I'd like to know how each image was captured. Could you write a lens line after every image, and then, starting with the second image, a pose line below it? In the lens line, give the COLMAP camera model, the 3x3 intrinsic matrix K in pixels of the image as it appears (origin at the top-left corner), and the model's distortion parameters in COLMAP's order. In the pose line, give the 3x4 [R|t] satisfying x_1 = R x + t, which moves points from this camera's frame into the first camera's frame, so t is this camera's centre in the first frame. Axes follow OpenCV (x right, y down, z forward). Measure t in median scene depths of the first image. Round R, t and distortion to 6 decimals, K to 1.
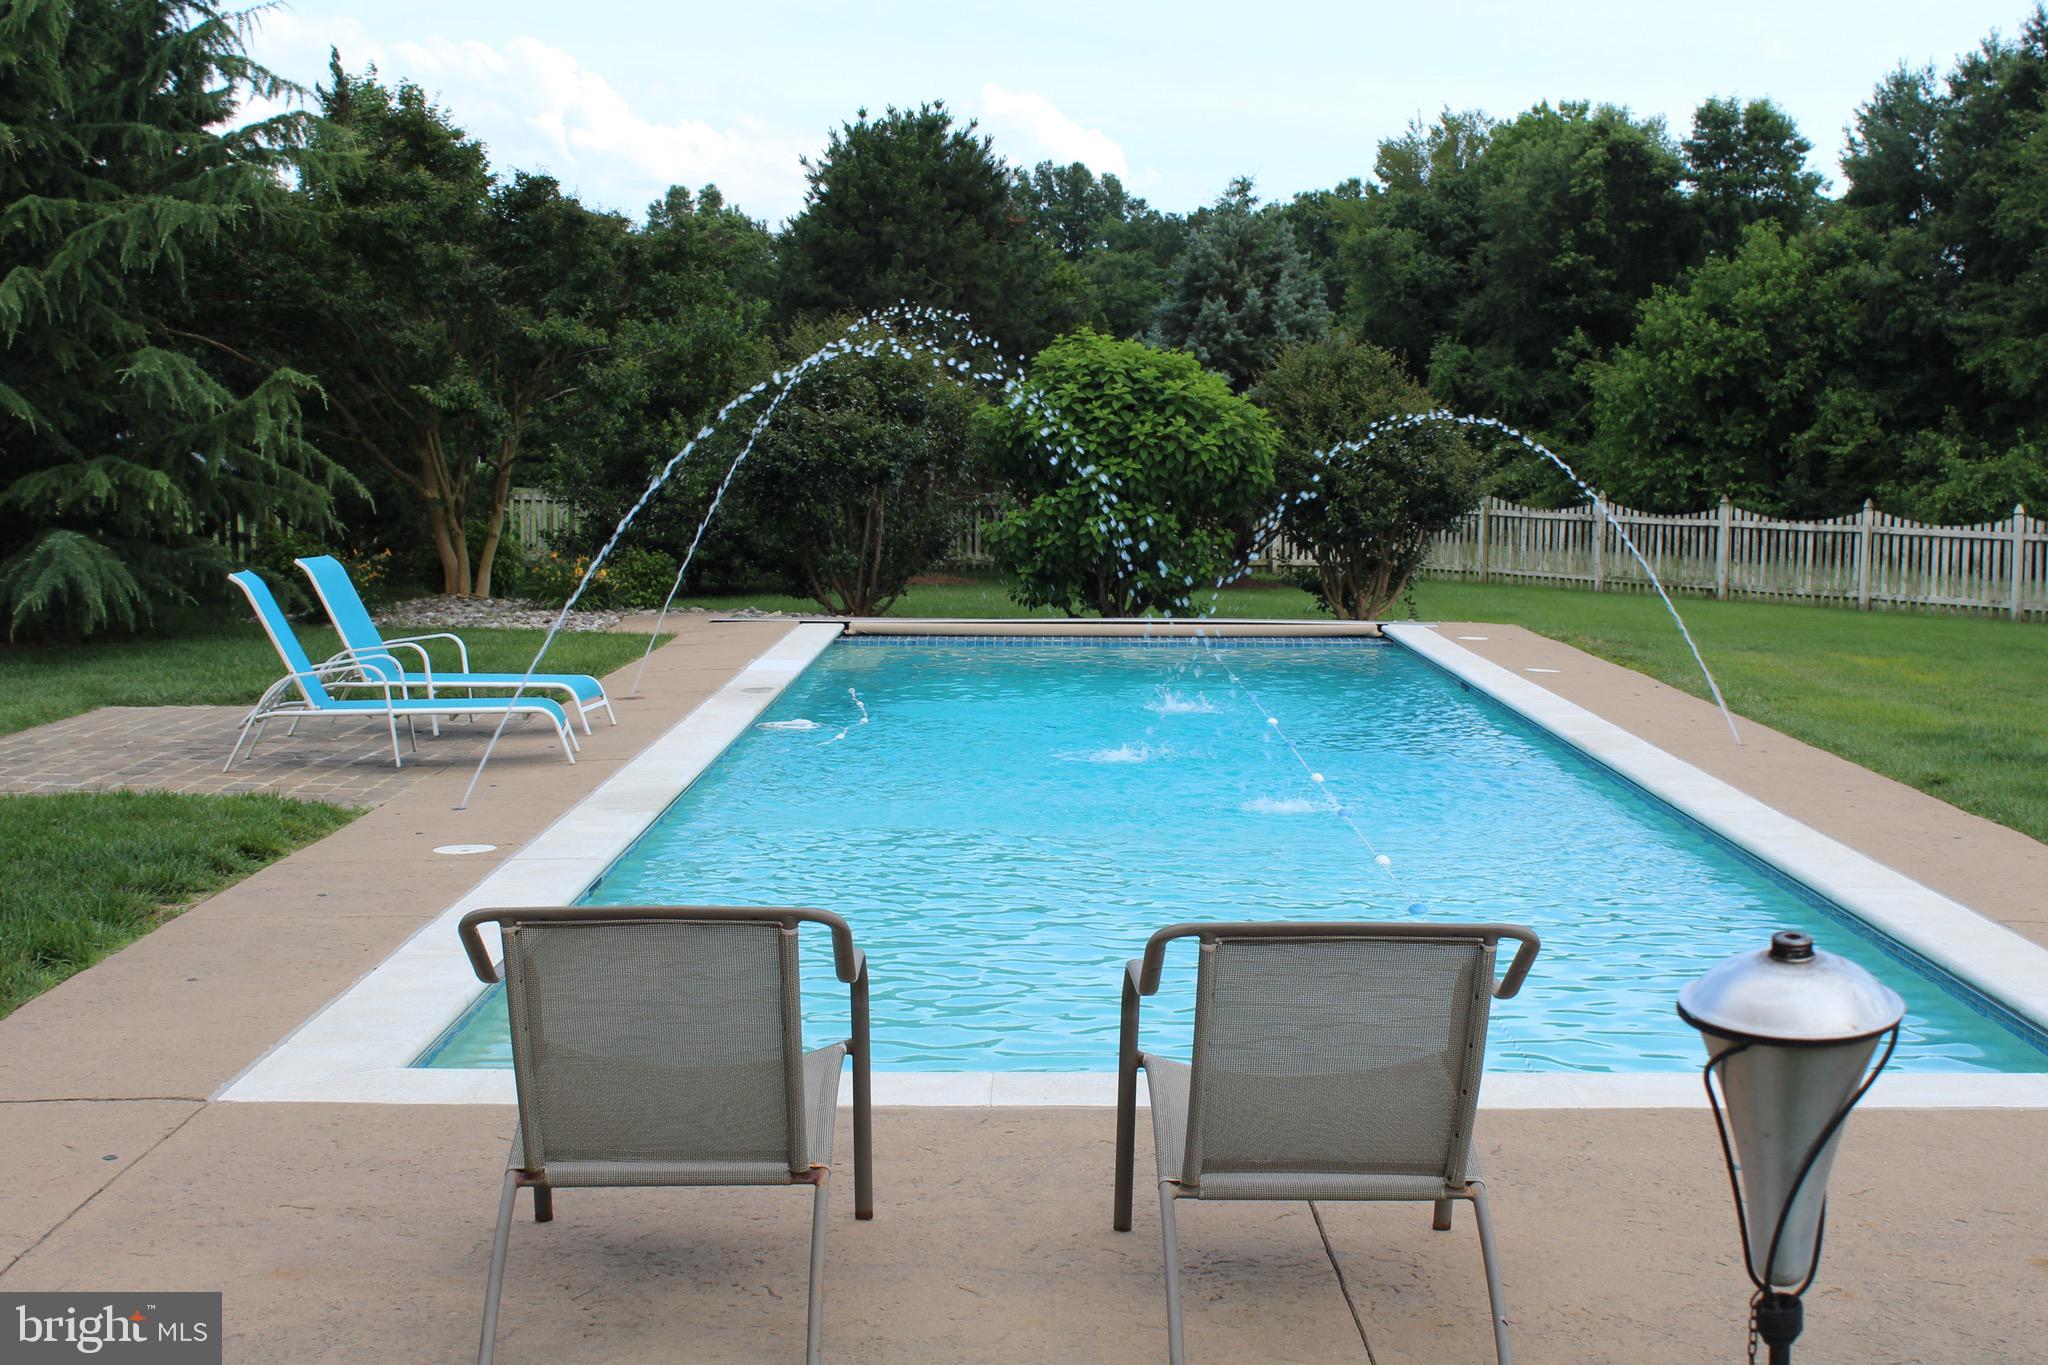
lens RADIAL K [[2711.7, 0, 1026.0], [0, 2711.7, 682.4], [0, 0, 1]] dist [-0.062461, 0.000000]
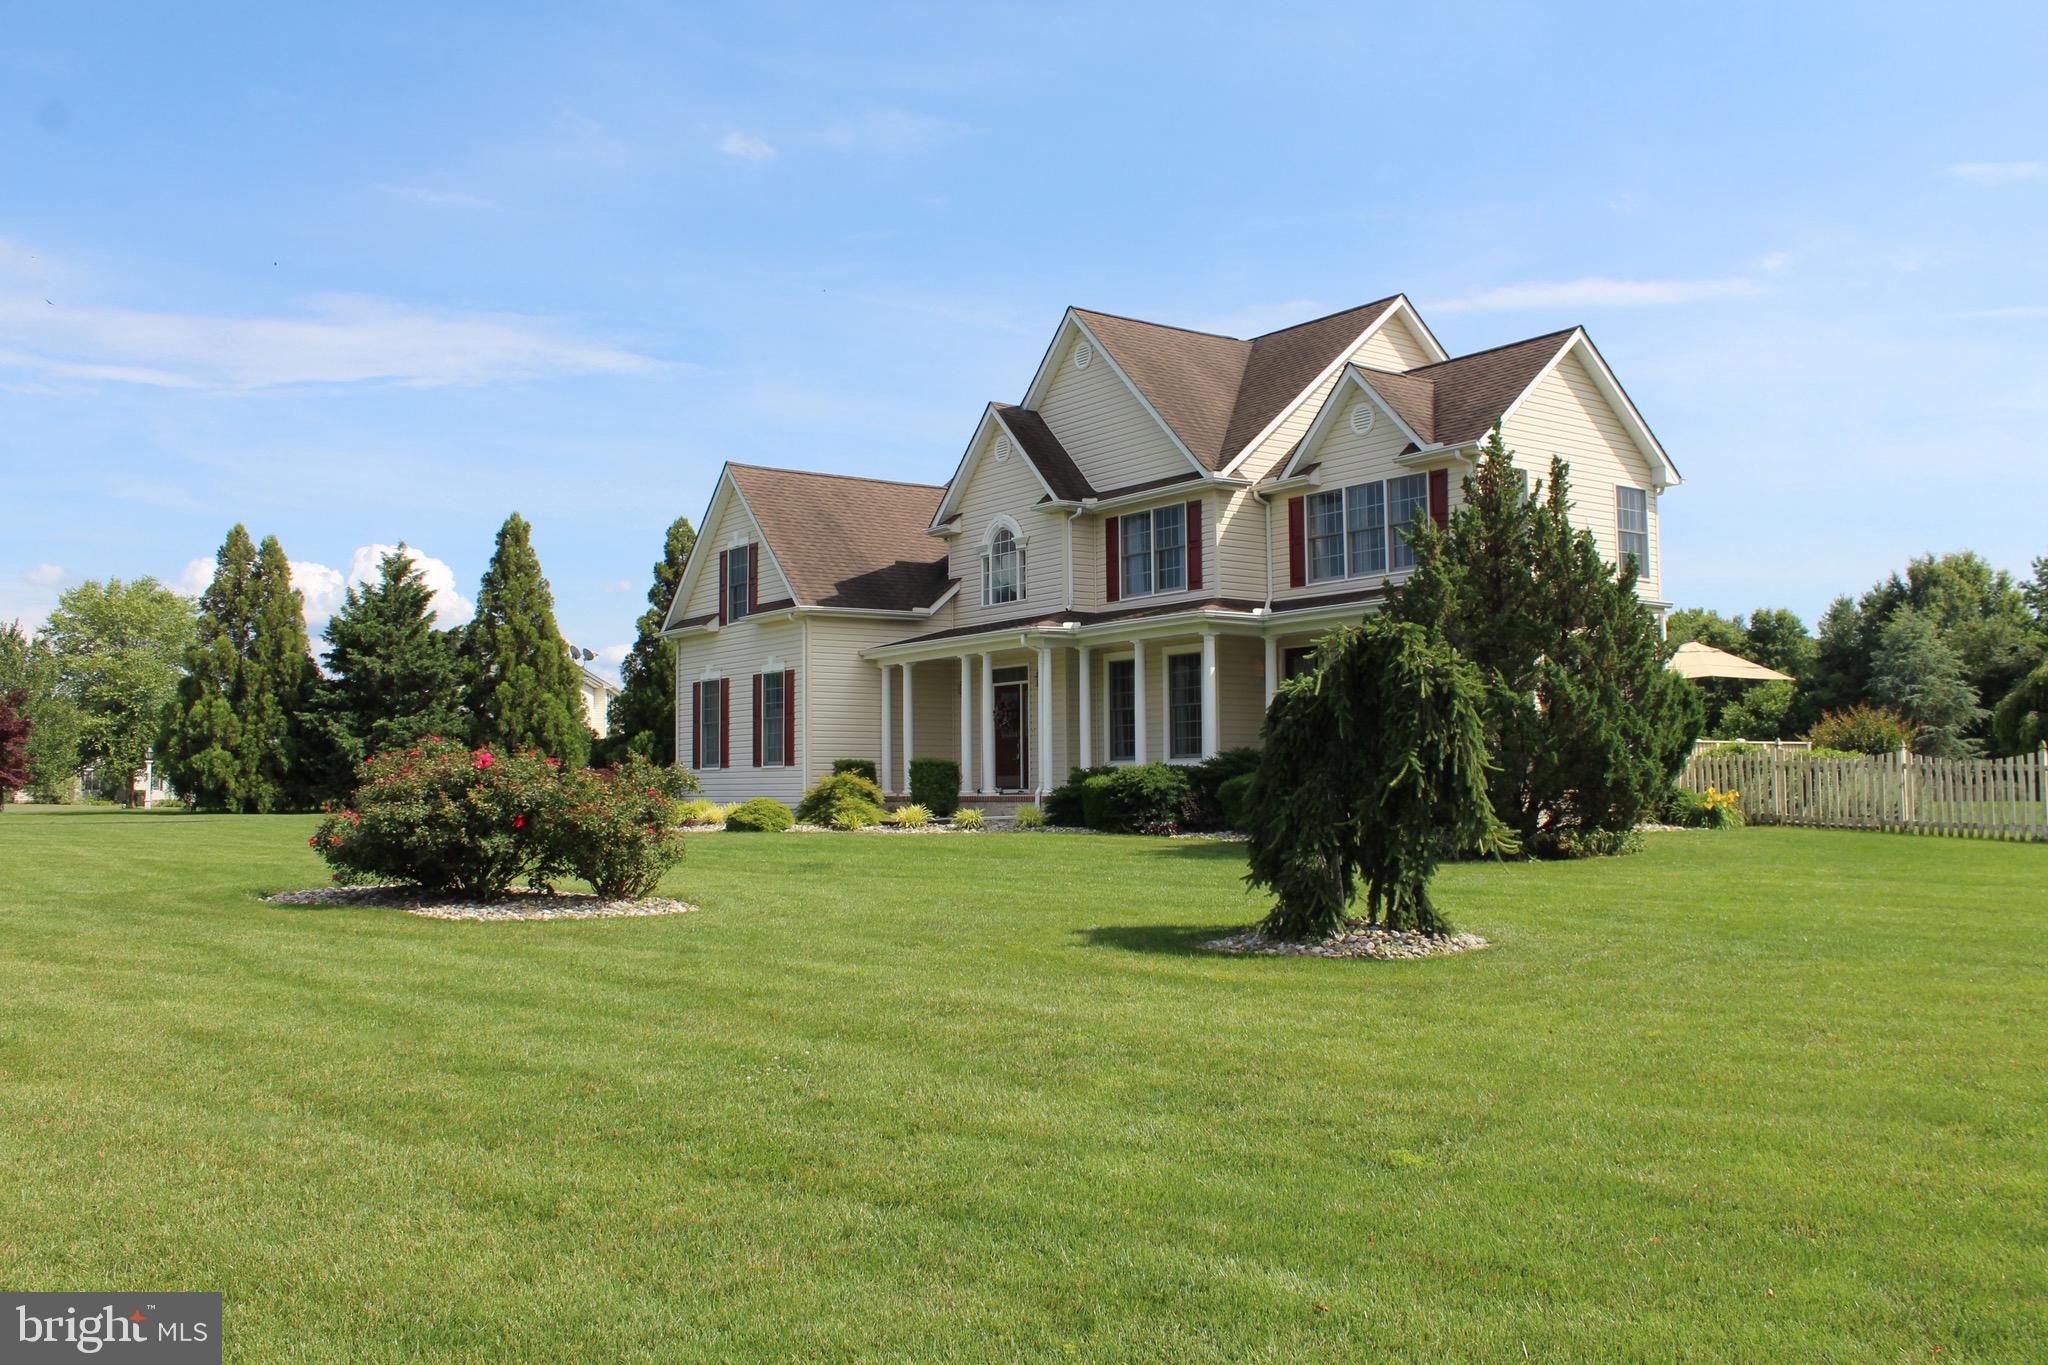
lens RADIAL K [[1719.1, 0, 1021.1], [0, 1719.1, 679.6], [0, 0, 1]] dist [-0.167102, 0.146103]
pose [[0.977826, -0.027607, -0.207593, -0.106022], [-0.005401, 0.987619, -0.156779, 0.123514], [0.209351, 0.154424, 0.965570, -1.039878]]
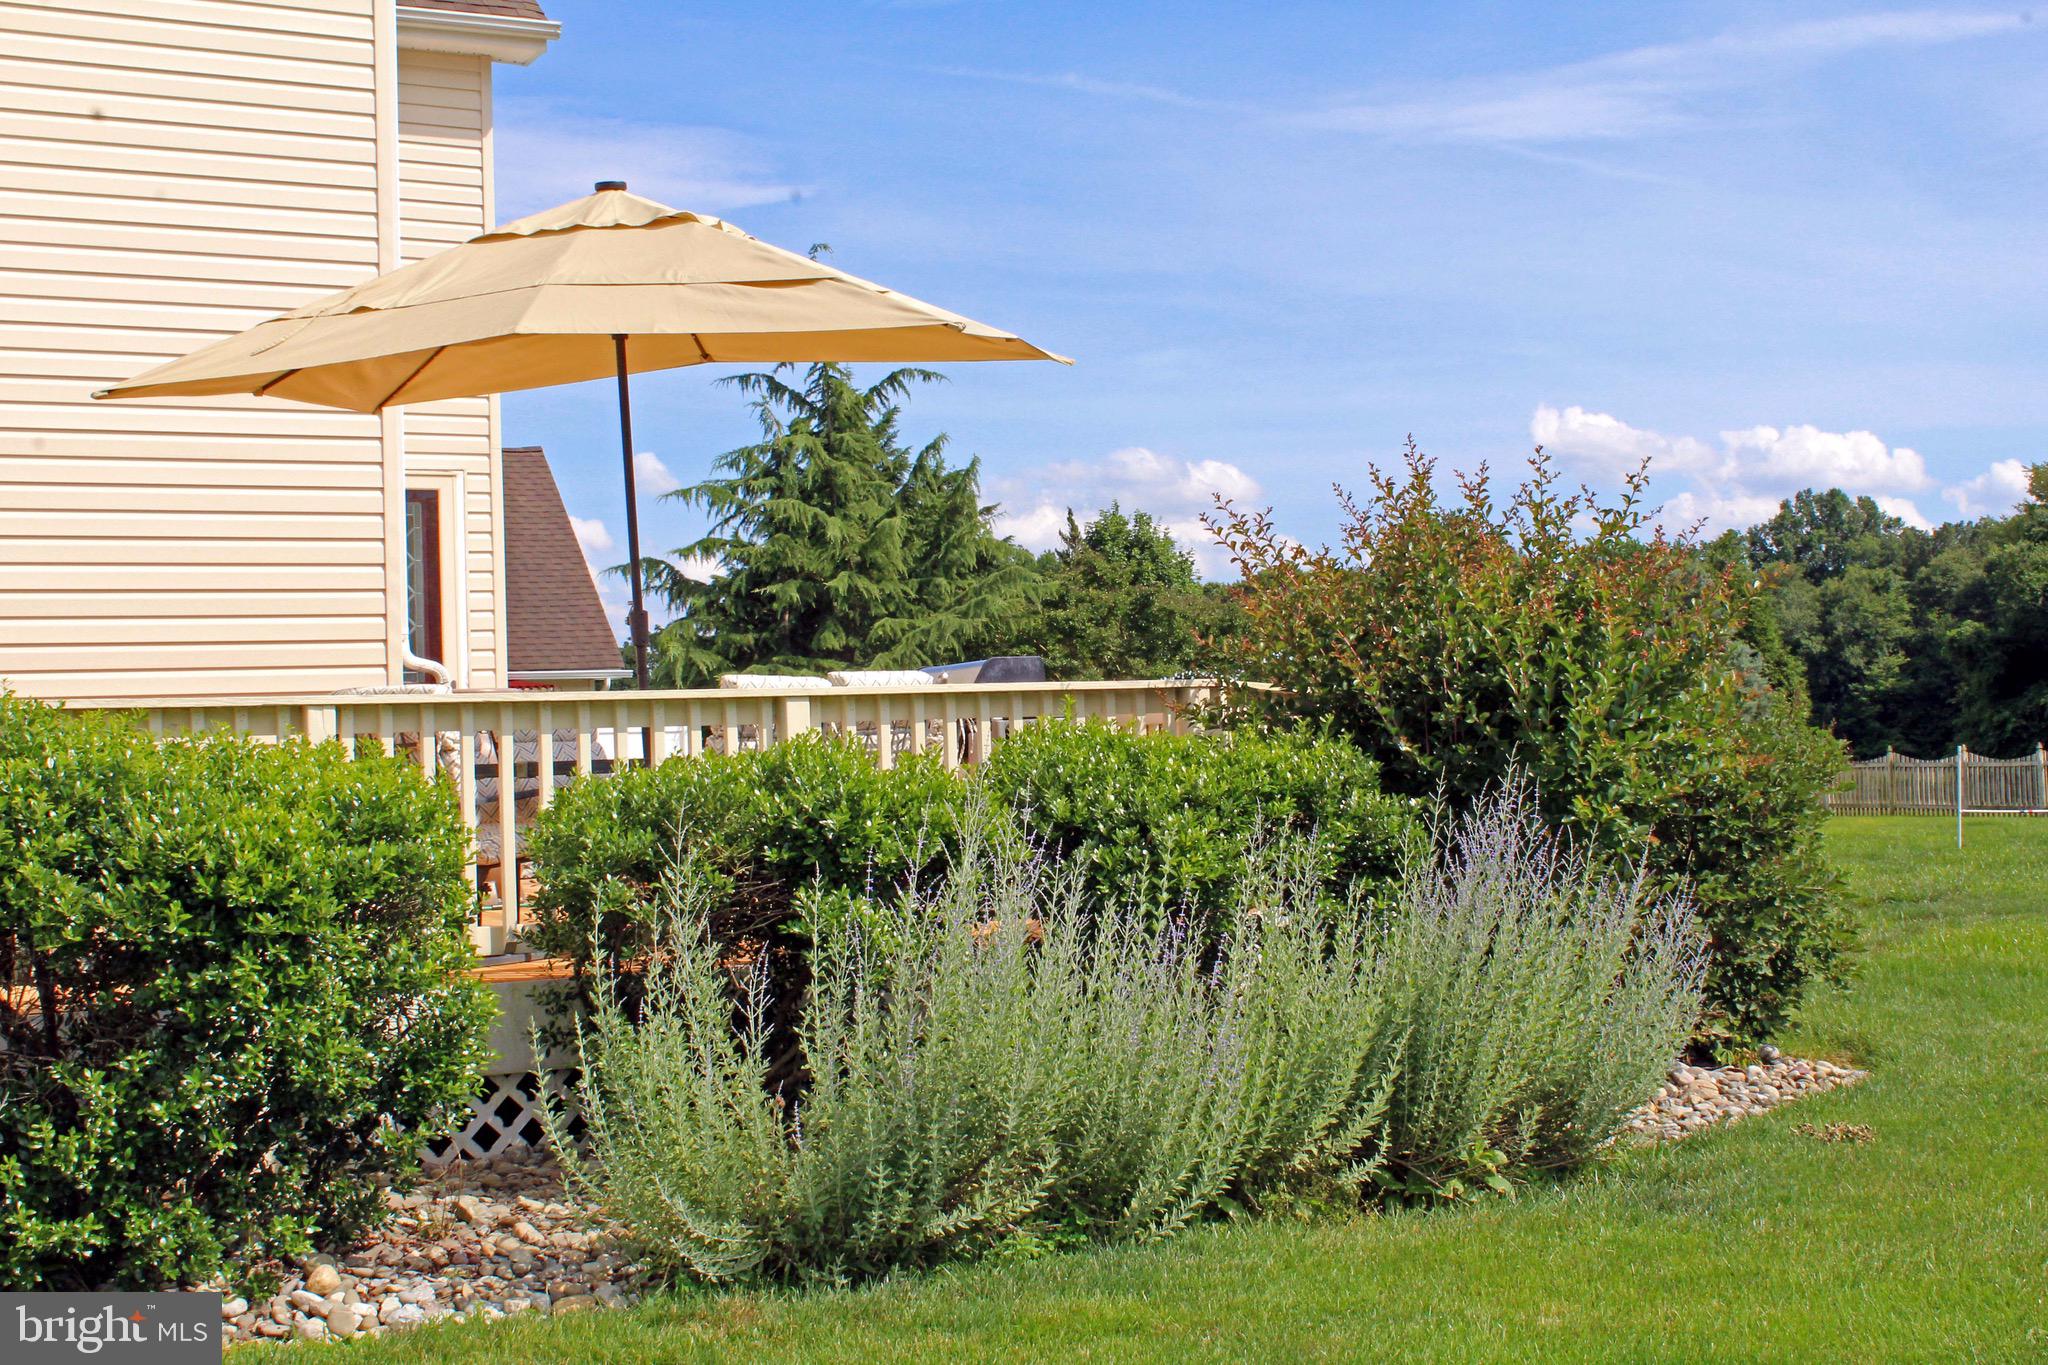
lens RADIAL K [[2466.8, 0, 1023.9], [0, 2466.8, 682.8], [0, 0, 1]] dist [-0.027713, 0.000000]
pose [[0.948242, -0.048729, -0.313789, 0.160950], [0.010521, 0.992435, -0.122322, 0.049990], [0.317375, 0.112690, 0.941581, -0.371640]]
